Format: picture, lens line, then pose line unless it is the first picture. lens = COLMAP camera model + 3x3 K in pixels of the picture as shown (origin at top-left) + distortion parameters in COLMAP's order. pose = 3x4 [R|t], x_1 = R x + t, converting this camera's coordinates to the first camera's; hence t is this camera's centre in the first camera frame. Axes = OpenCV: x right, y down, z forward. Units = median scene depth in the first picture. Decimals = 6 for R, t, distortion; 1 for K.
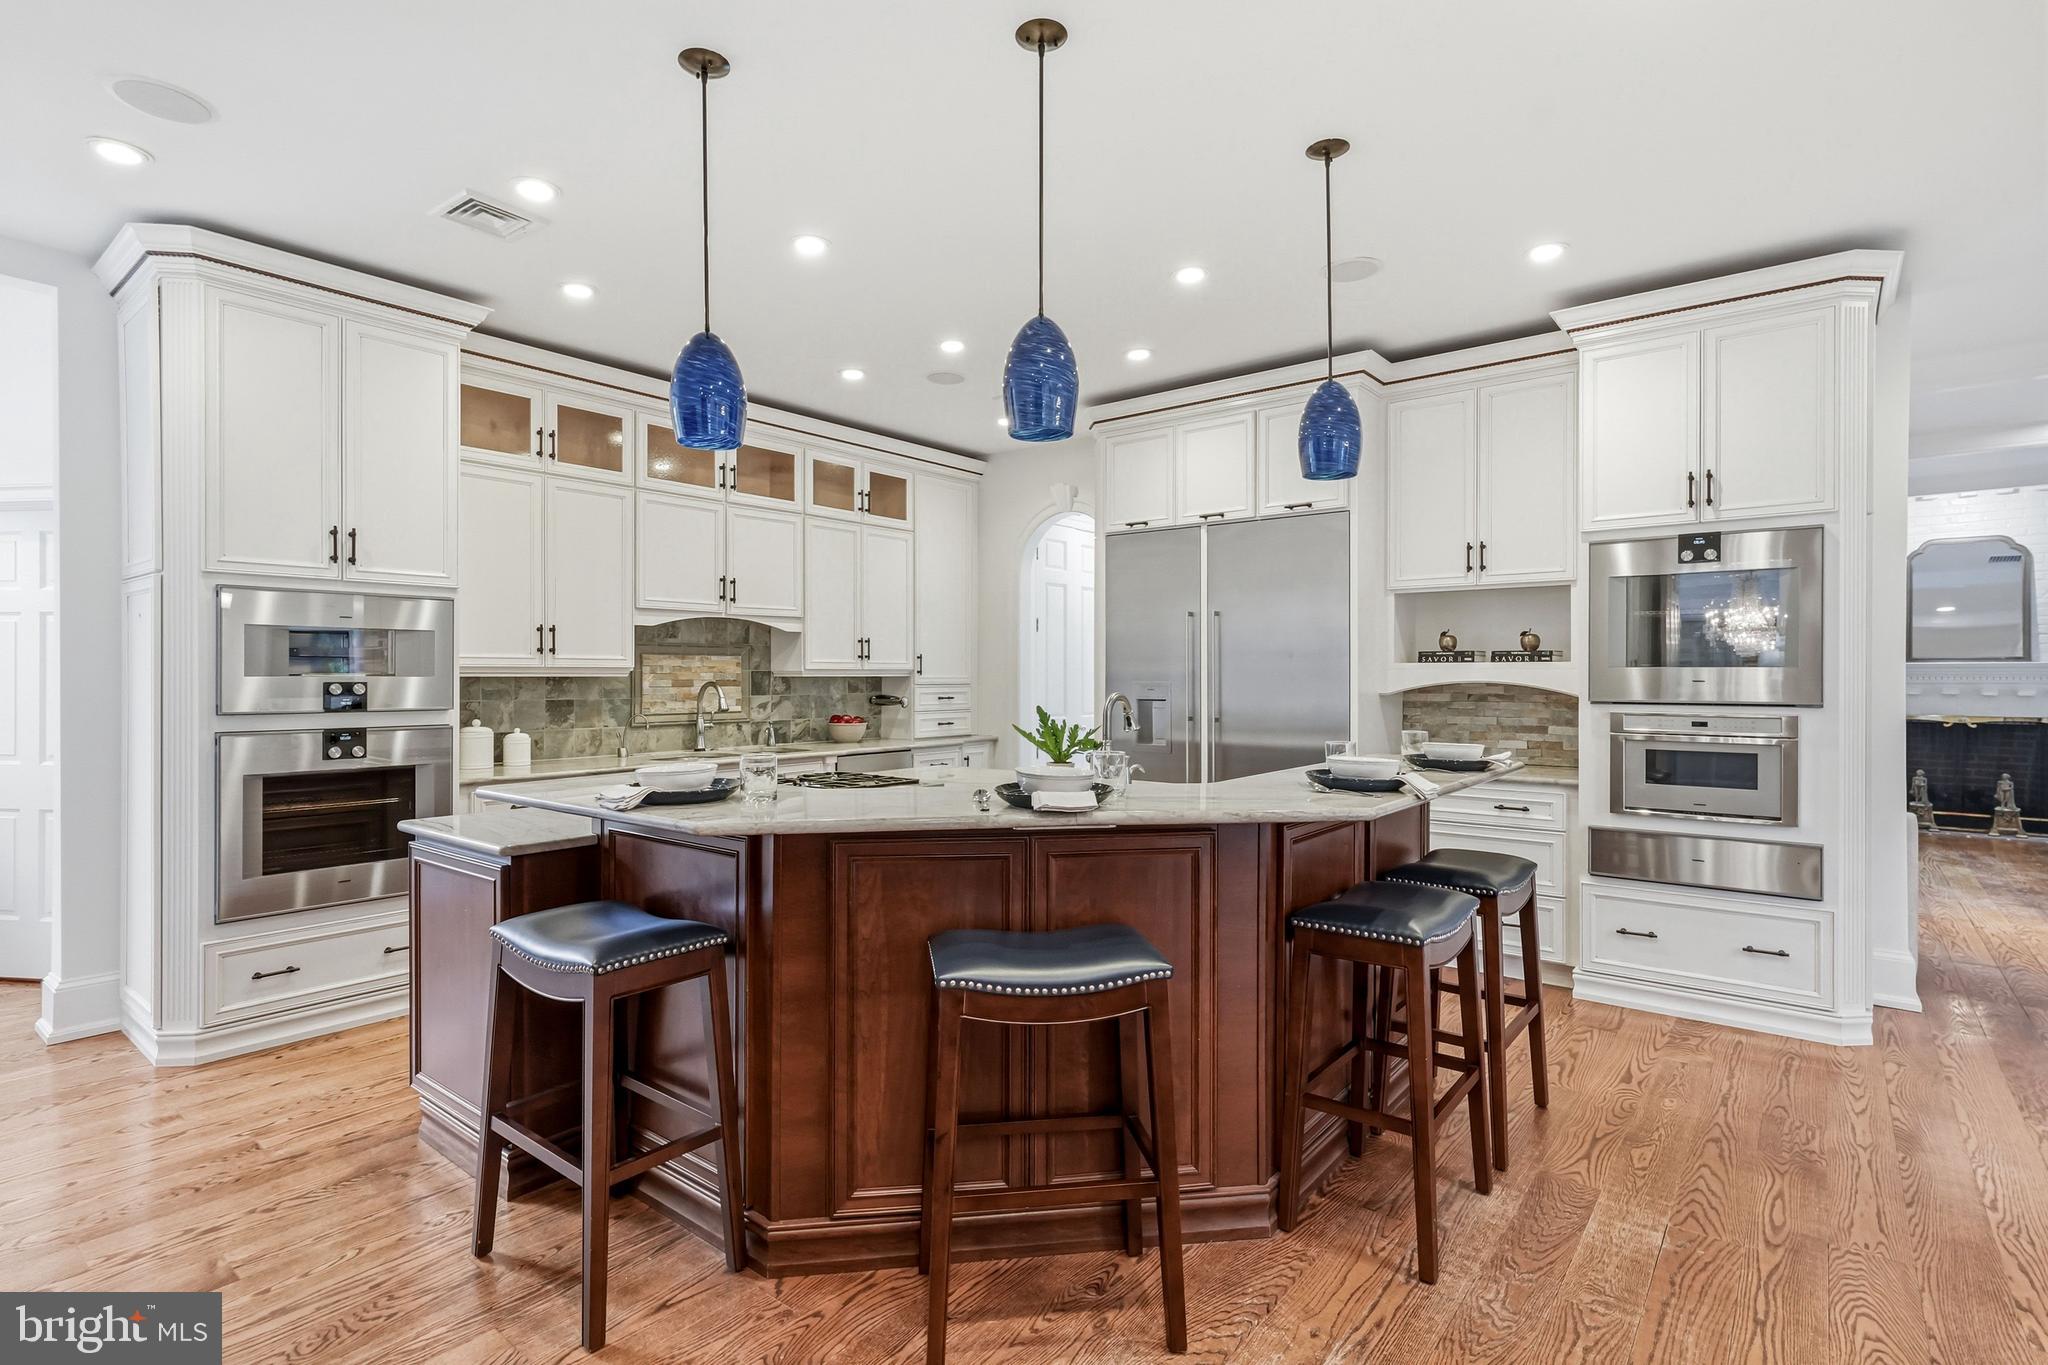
lens RADIAL K [[993.9, 0, 1029.2], [0, 993.9, 683.5], [0, 0, 1]] dist [-0.001489, 0.001450]
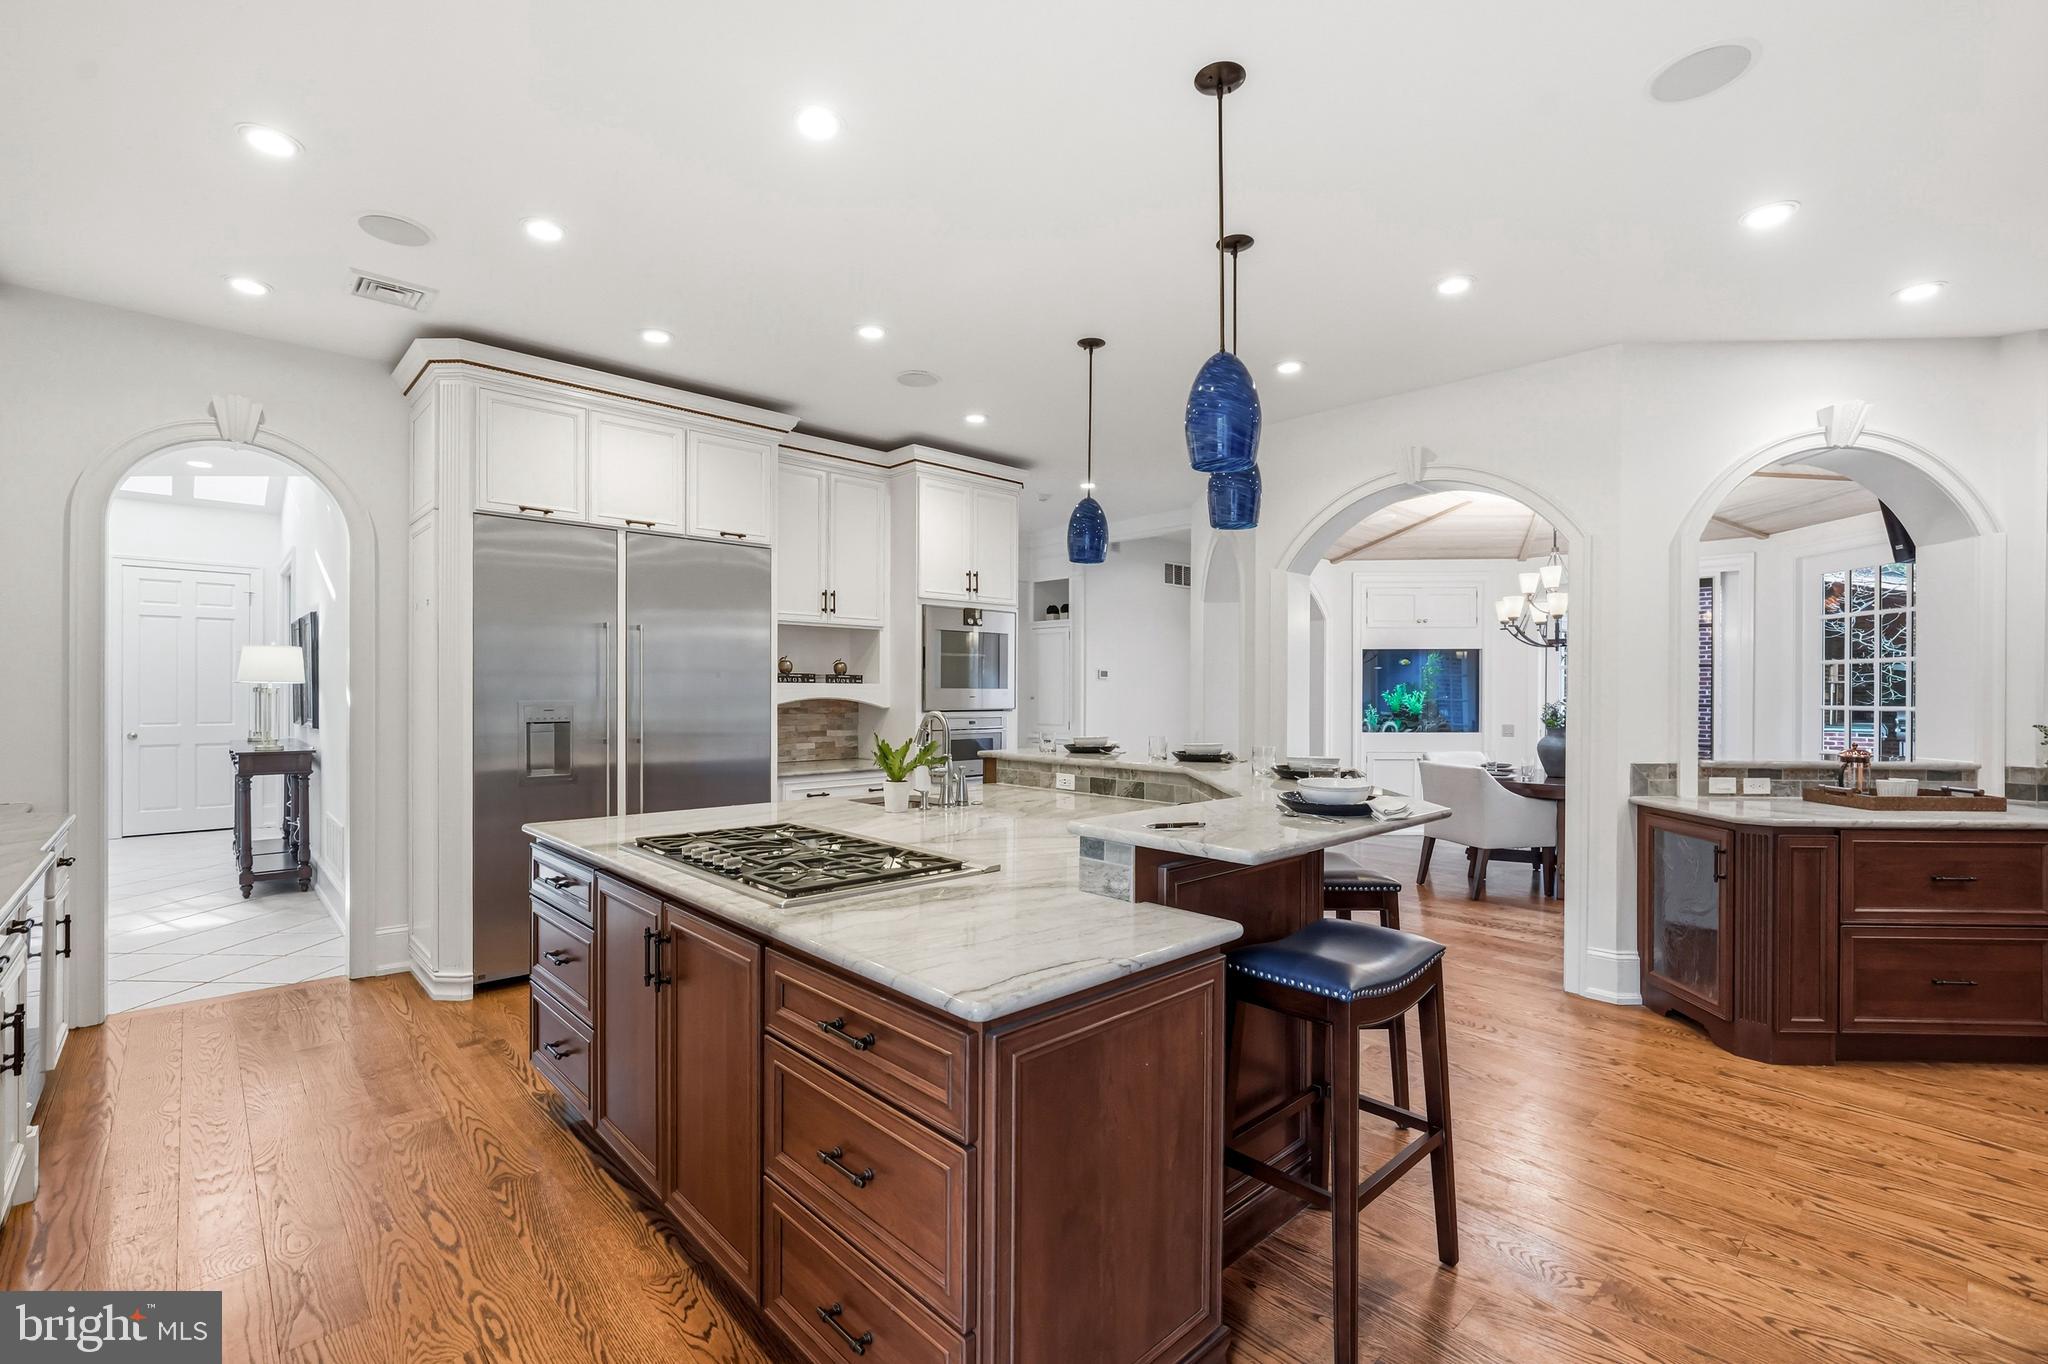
lens RADIAL K [[907.9, 0, 1022.5], [0, 907.9, 693.2], [0, 0, 1]] dist [0.000517, 0.000302]
pose [[0.141203, -0.003168, 0.989976, -0.658102], [0.003912, 0.999989, 0.002643, -0.009809], [-0.989973, 0.003499, 0.141214, 0.558431]]
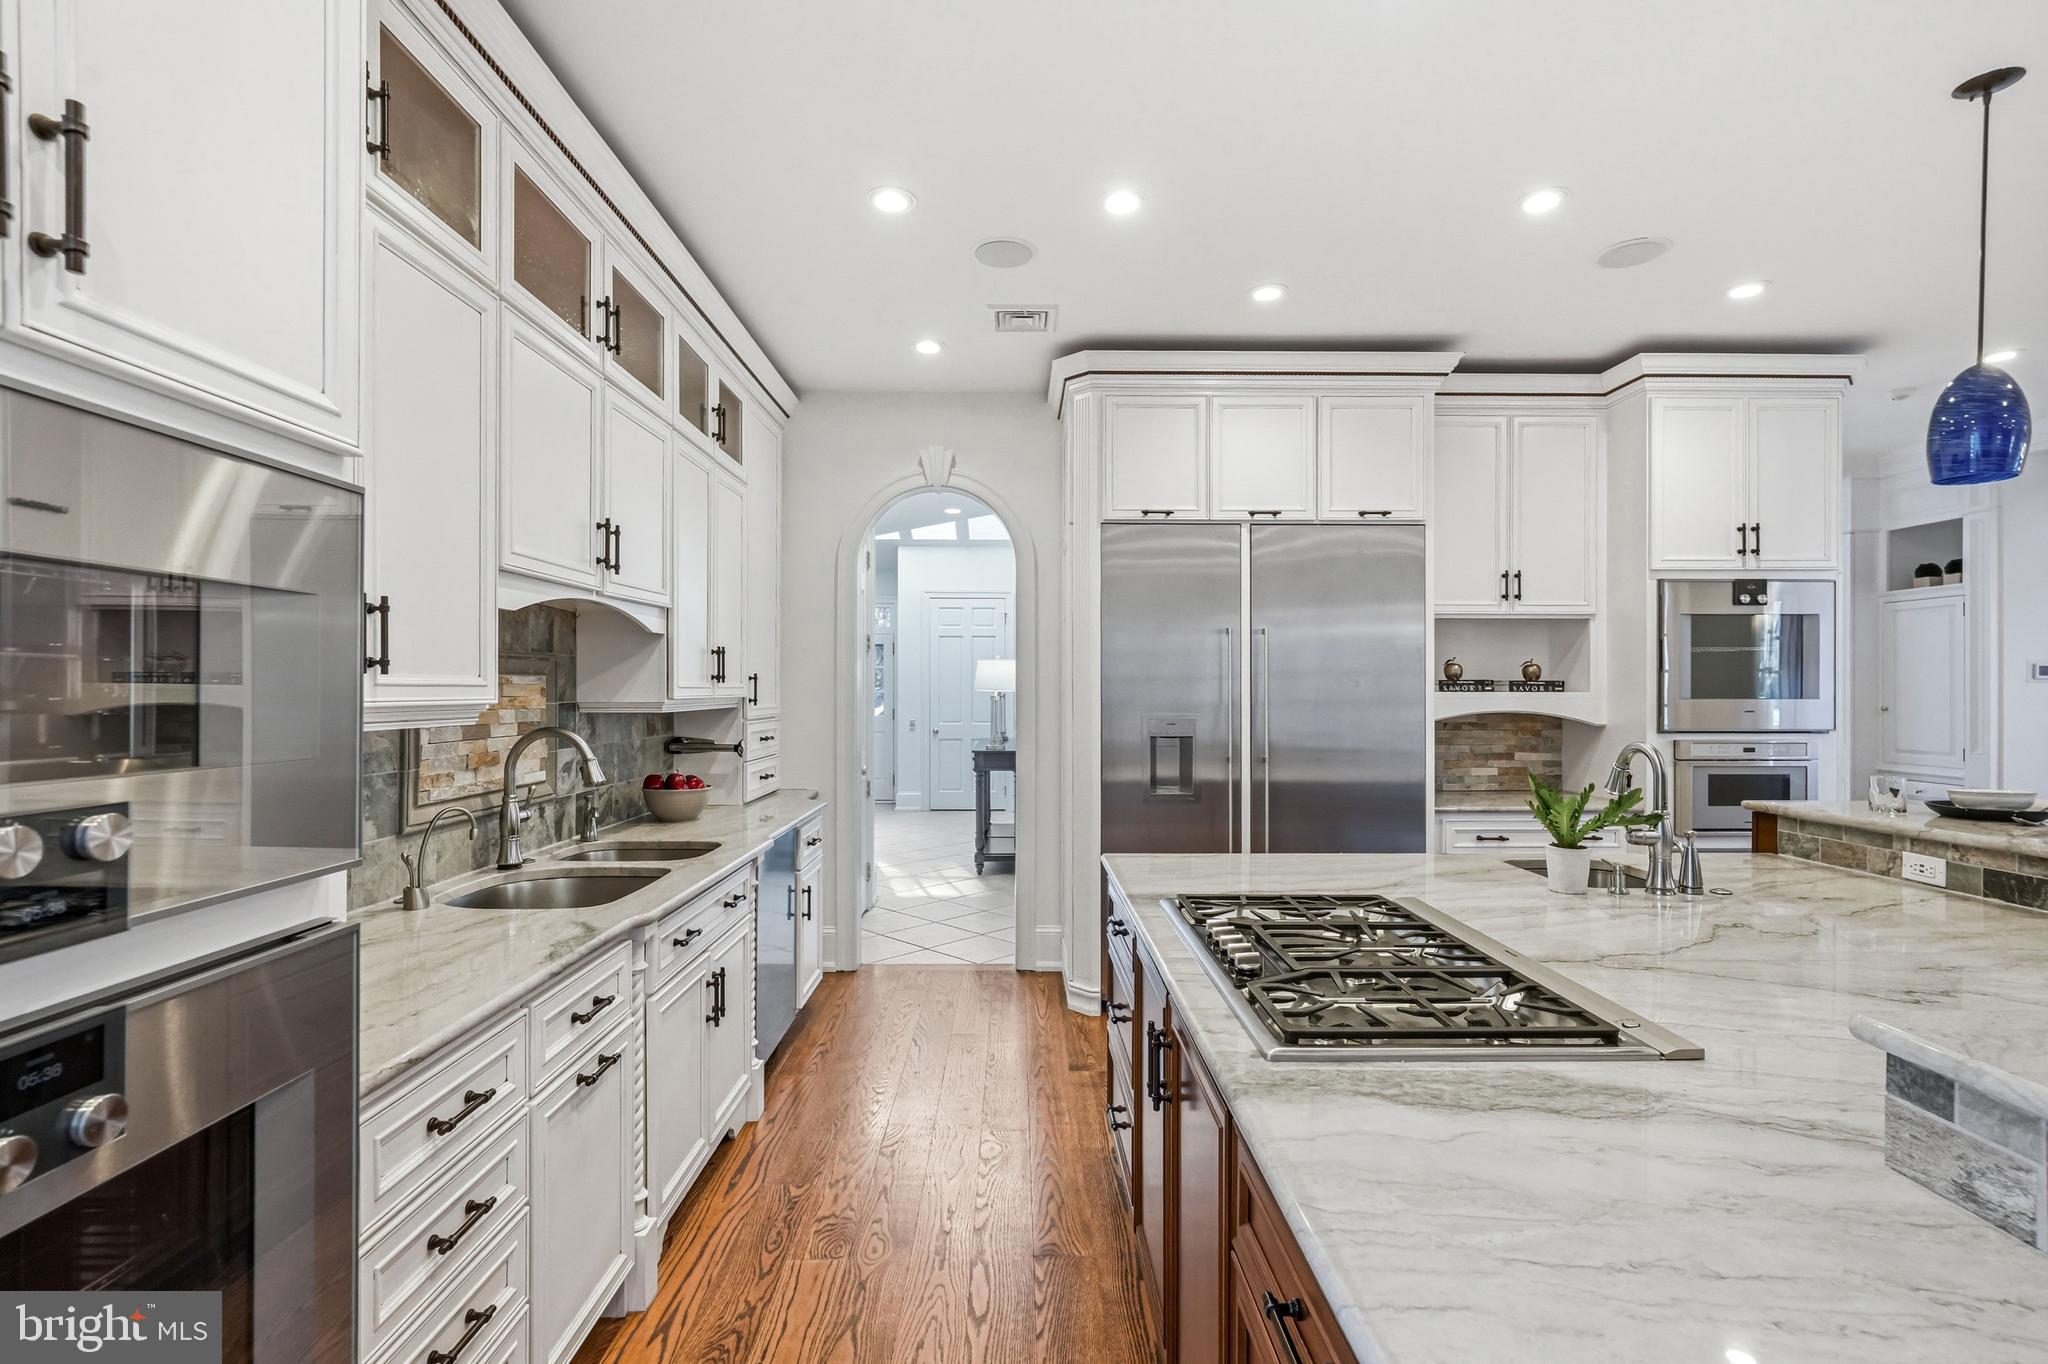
lens RADIAL K [[962.1, 0, 1019.8], [0, 962.1, 689.0], [0, 0, 1]] dist [-0.002808, 0.002849]
pose [[0.770453, -0.000100, 0.637496, -0.516950], [0.004322, 0.999978, -0.005065, -0.020699], [-0.637482, 0.006658, 0.770437, 0.550220]]
